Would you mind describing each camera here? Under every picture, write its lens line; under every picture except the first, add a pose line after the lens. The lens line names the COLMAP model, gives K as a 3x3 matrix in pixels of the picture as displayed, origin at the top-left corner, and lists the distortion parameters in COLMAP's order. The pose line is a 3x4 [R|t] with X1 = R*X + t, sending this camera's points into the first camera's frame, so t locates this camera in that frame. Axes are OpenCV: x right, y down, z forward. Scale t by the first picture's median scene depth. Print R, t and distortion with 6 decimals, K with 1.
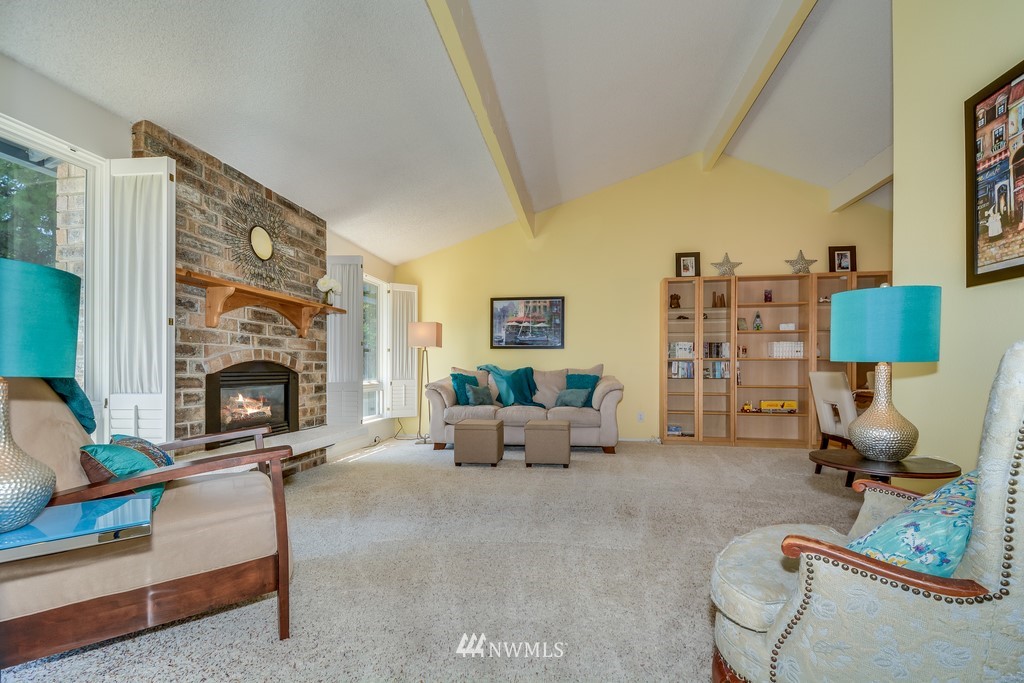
lens RADIAL K [[455.8, 0, 514.1], [0, 455.8, 368.2], [0, 0, 1]] dist [0.002993, -0.000533]
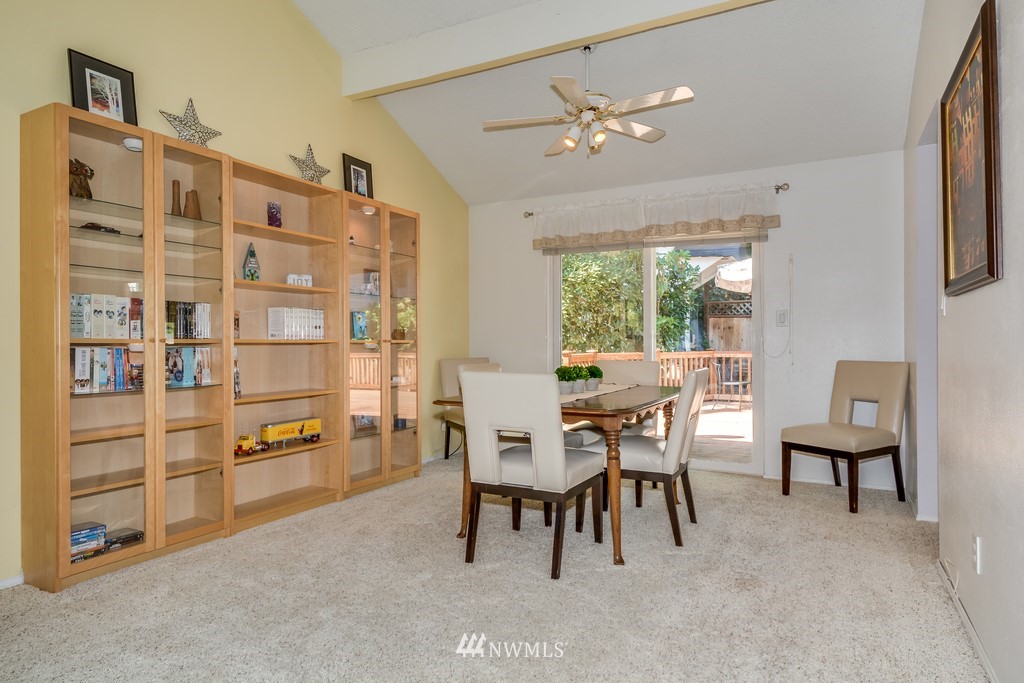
lens RADIAL K [[600.3, 0, 512.0], [0, 600.3, 341.5], [0, 0, 1]] dist [0.005482, 0.000495]
pose [[0.315746, -0.003518, 0.948837, 0.008952], [-0.003204, 0.999983, 0.004774, -0.022343], [-0.948838, -0.004547, 0.315730, 0.522180]]
